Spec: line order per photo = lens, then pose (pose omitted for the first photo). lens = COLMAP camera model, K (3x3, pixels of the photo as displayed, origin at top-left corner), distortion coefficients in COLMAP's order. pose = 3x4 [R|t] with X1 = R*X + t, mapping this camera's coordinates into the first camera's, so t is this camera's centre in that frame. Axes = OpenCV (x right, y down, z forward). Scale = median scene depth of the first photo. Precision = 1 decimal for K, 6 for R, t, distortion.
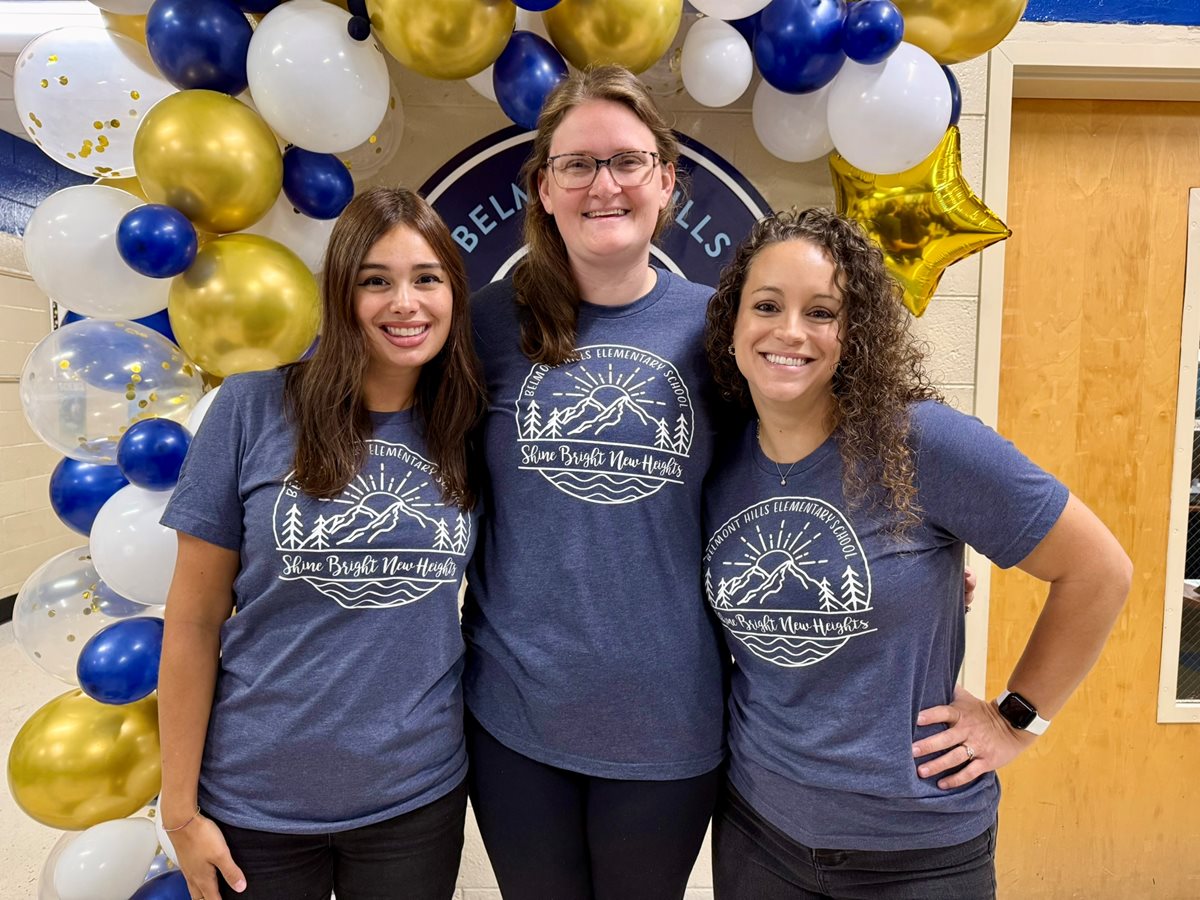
lens RADIAL K [[840.6, 0, 596.2], [0, 840.6, 452.1], [0, 0, 1]] dist [0.006487, -0.008167]
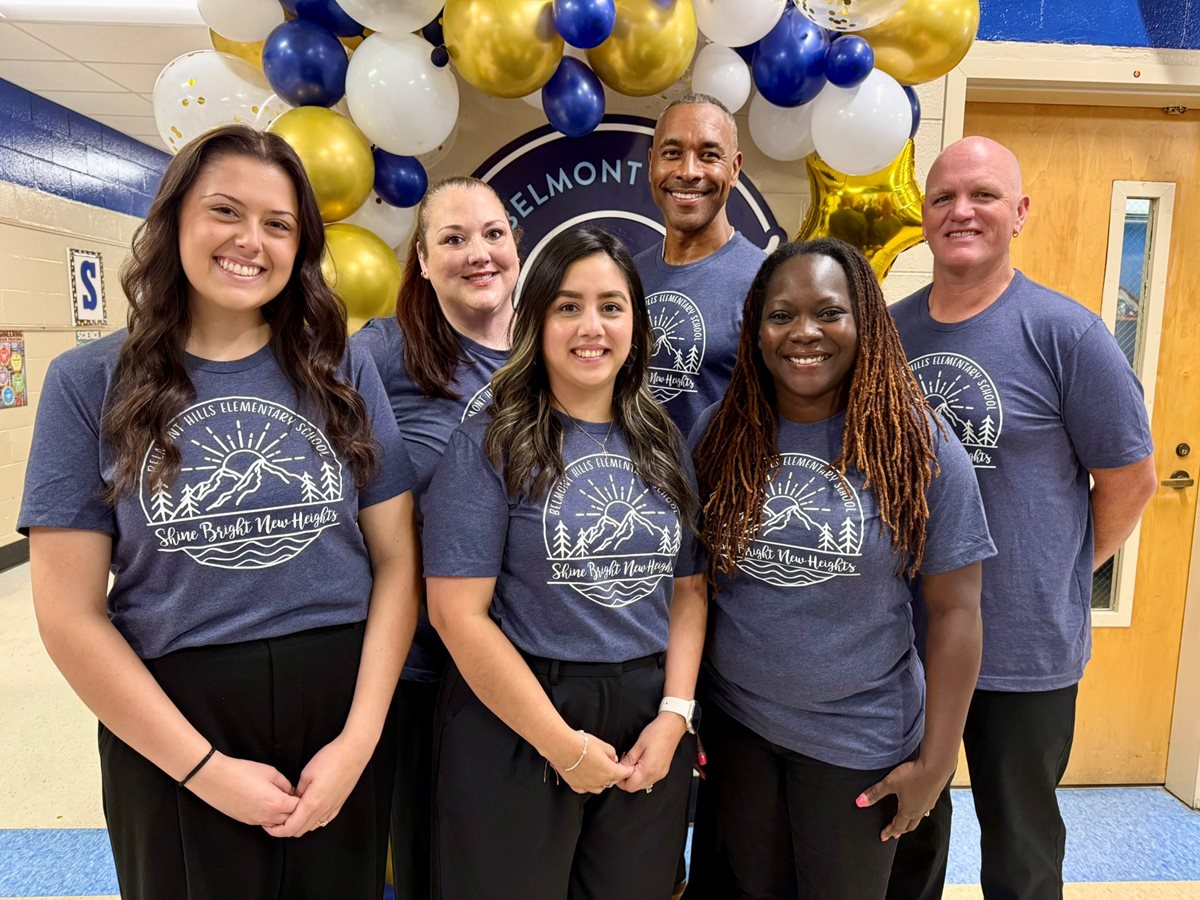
lens RADIAL K [[837.3, 0, 594.9], [0, 837.3, 446.4], [0, 0, 1]] dist [0.021625, -0.026767]
pose [[0.999604, 0.003990, 0.027864, -0.062614], [-0.005491, 0.998525, 0.054012, 0.000741], [-0.027608, -0.054144, 0.998151, -0.203972]]
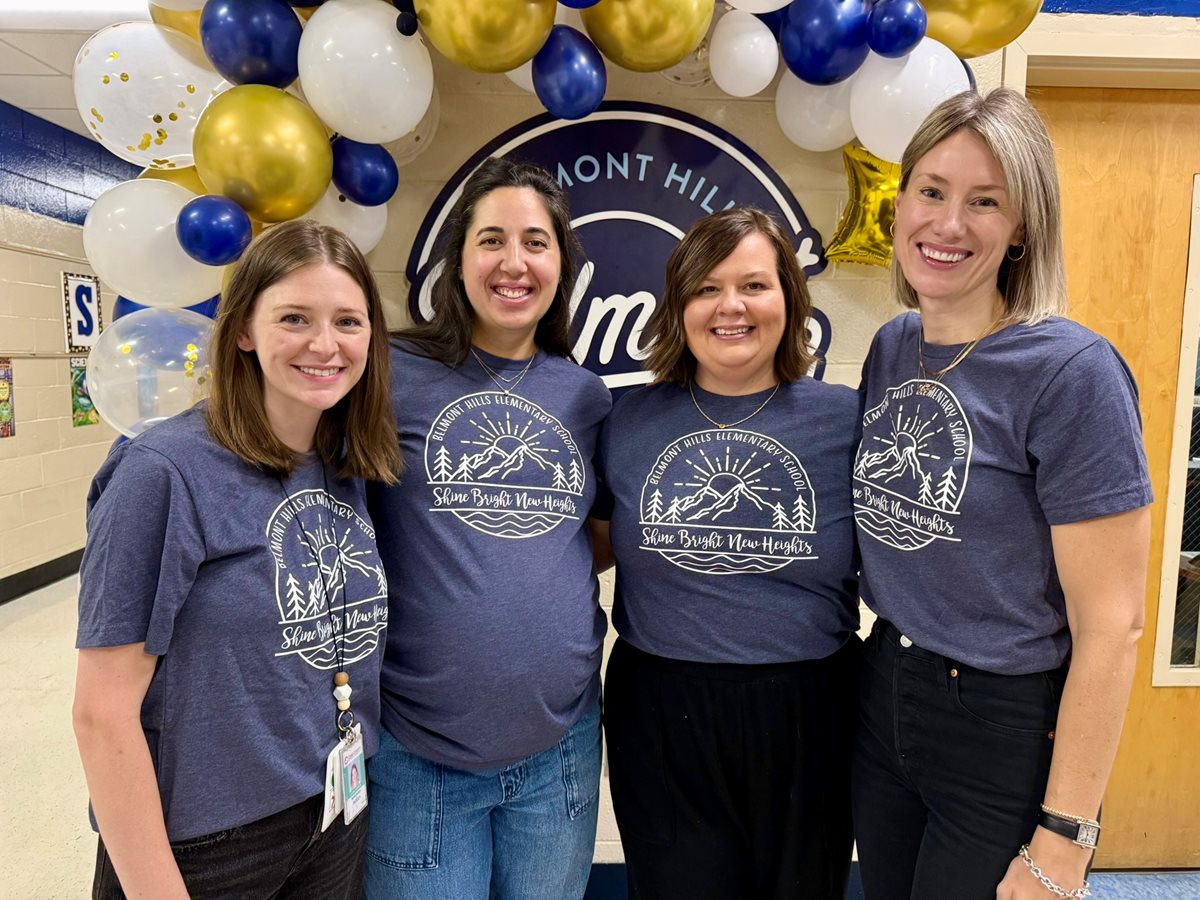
lens RADIAL K [[841.2, 0, 600.2], [0, 841.2, 451.8], [0, 0, 1]] dist [0.004156, -0.007187]
pose [[0.999966, -0.000059, 0.008211, -0.037881], [-0.000193, 0.999528, 0.030724, -0.004583], [-0.008209, -0.030724, 0.999494, -0.043923]]
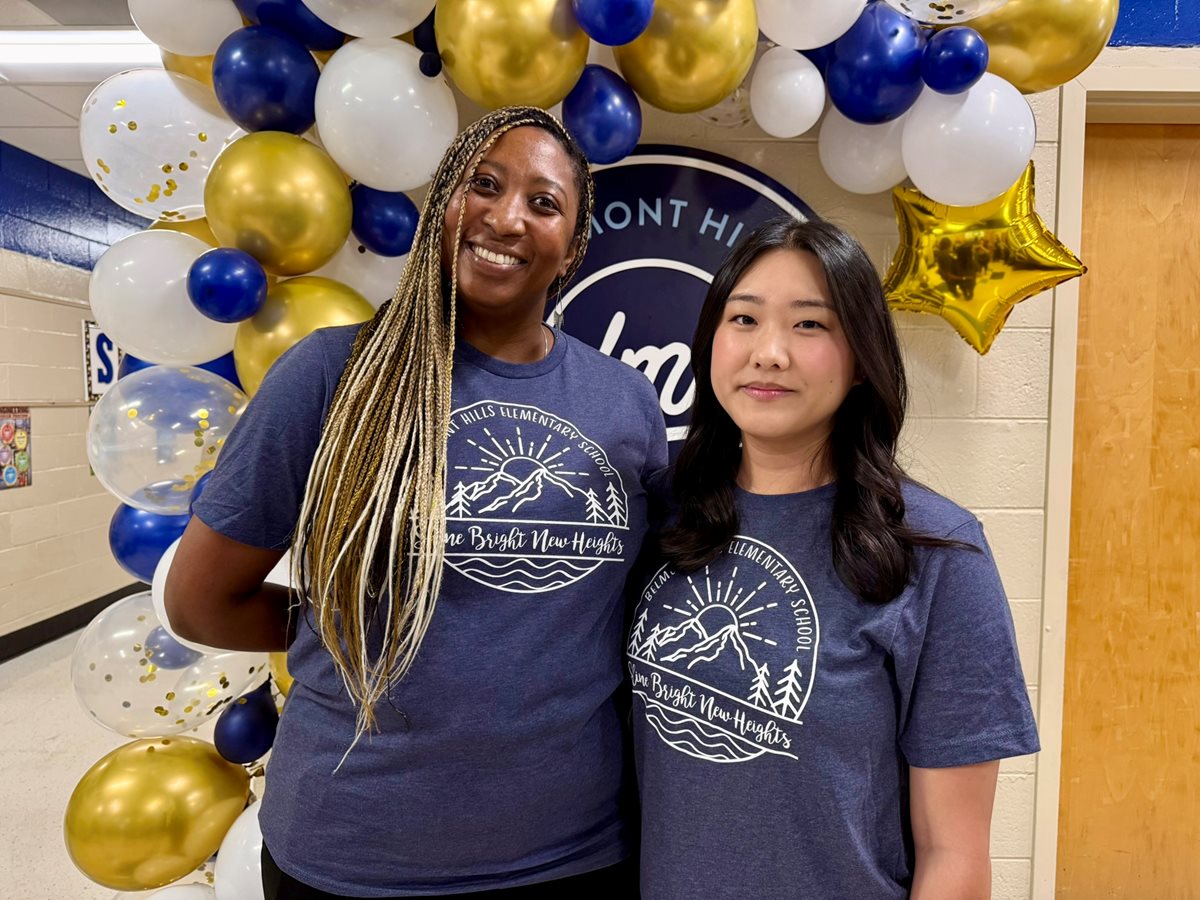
lens RADIAL K [[844.5, 0, 596.4], [0, 844.5, 451.6], [0, 0, 1]] dist [-0.002953, -0.000509]
pose [[0.999843, -0.002937, -0.017450, -0.054259], [0.002641, 0.999852, -0.017004, -0.028388], [0.017497, 0.016955, 0.999703, 0.024229]]
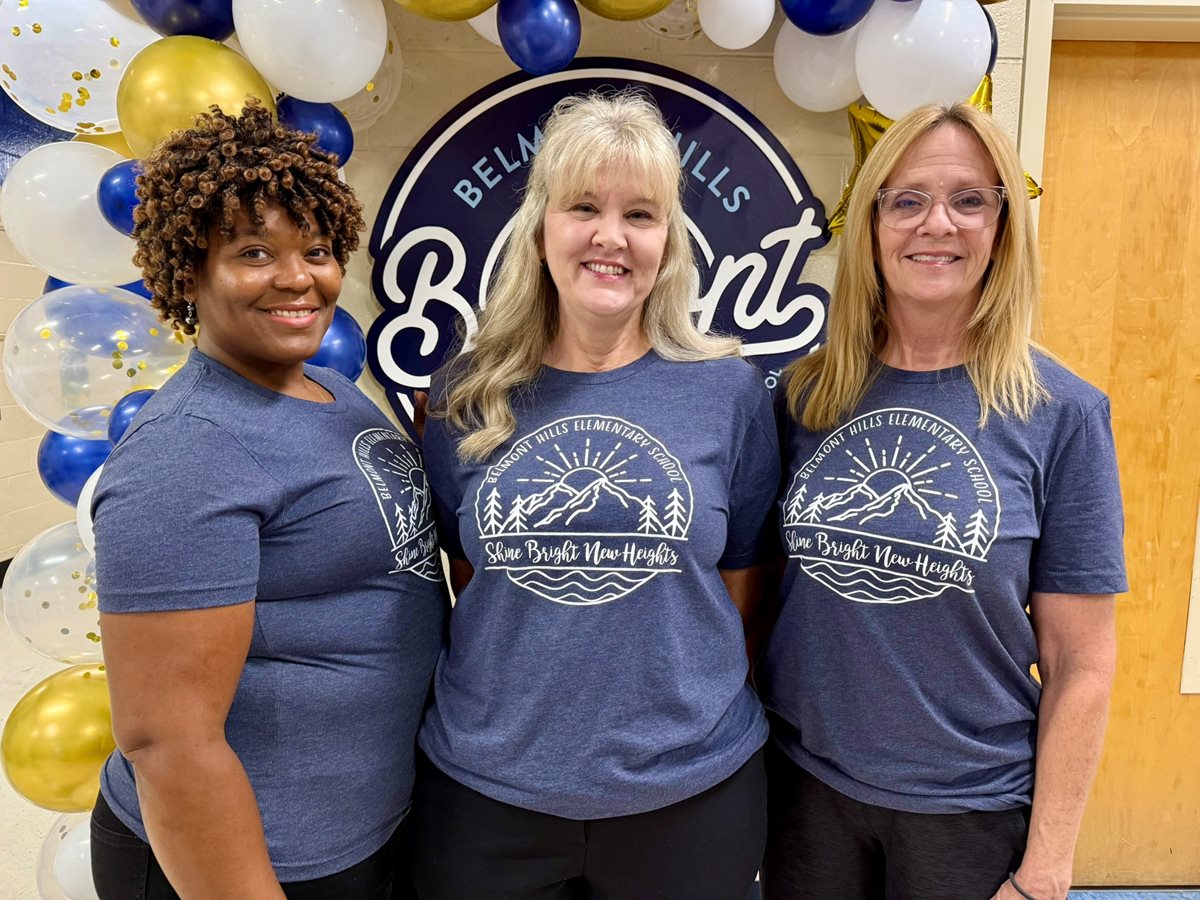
lens RADIAL K [[843.7, 0, 598.2], [0, 843.7, 448.2], [0, 0, 1]] dist [-0.007235, 0.004142]
pose [[0.999983, -0.000487, -0.005802, -0.005117], [0.000782, 0.998702, 0.050928, -0.015490], [0.005769, -0.050931, 0.998685, 0.039650]]
